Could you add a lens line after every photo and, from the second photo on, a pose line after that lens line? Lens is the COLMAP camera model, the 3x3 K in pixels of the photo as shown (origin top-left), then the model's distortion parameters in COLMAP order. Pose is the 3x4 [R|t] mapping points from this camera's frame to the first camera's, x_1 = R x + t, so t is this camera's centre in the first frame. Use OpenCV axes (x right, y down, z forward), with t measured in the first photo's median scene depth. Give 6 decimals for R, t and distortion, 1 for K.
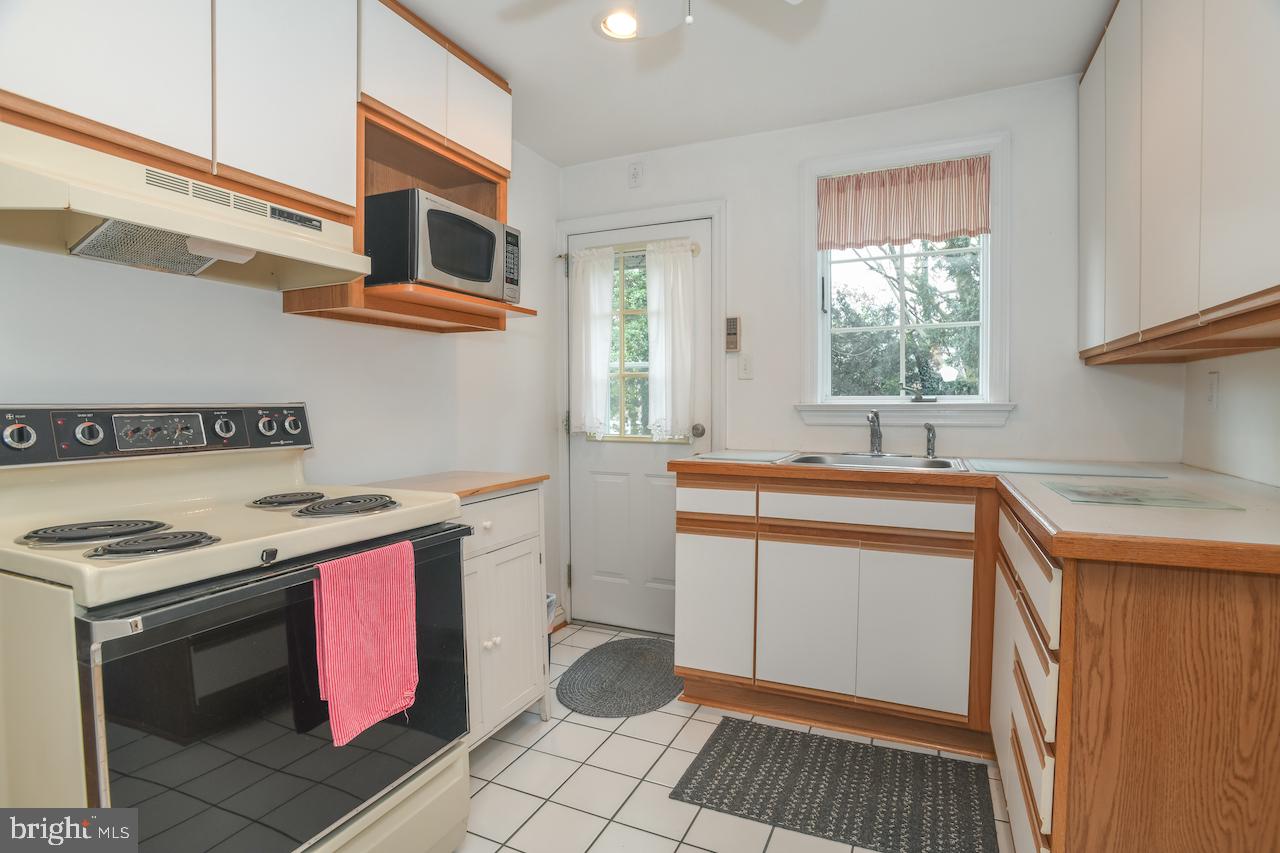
lens RADIAL K [[632.8, 0, 647.0], [0, 632.8, 425.6], [0, 0, 1]] dist [-0.068676, 0.029151]
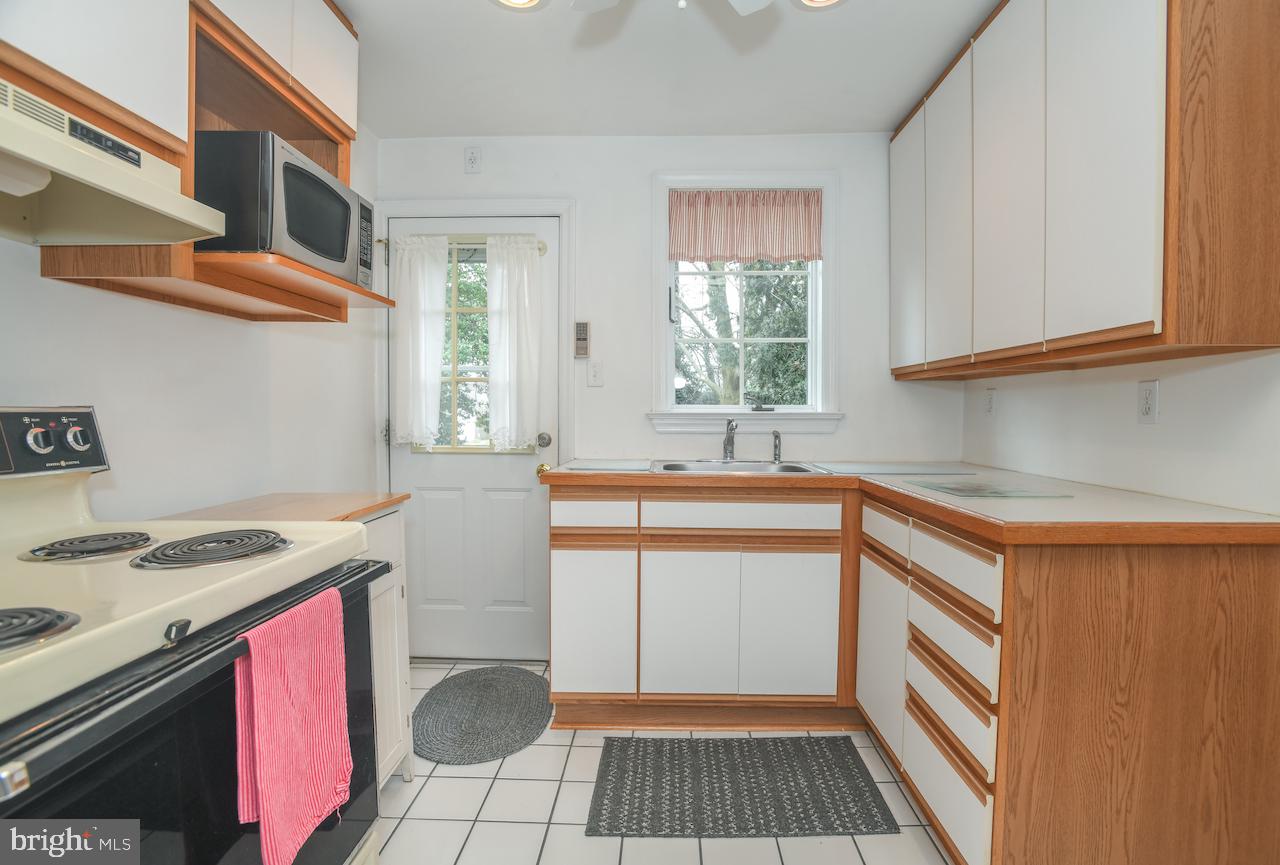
lens RADIAL K [[638.0, 0, 640.0], [0, 638.0, 432.5], [0, 0, 1]] dist [-0.069139, 0.028339]
pose [[0.918046, -0.006940, 0.396414, -0.230220], [0.008031, 0.999967, -0.001093, -0.001398], [-0.396393, 0.004187, 0.918071, 0.098360]]
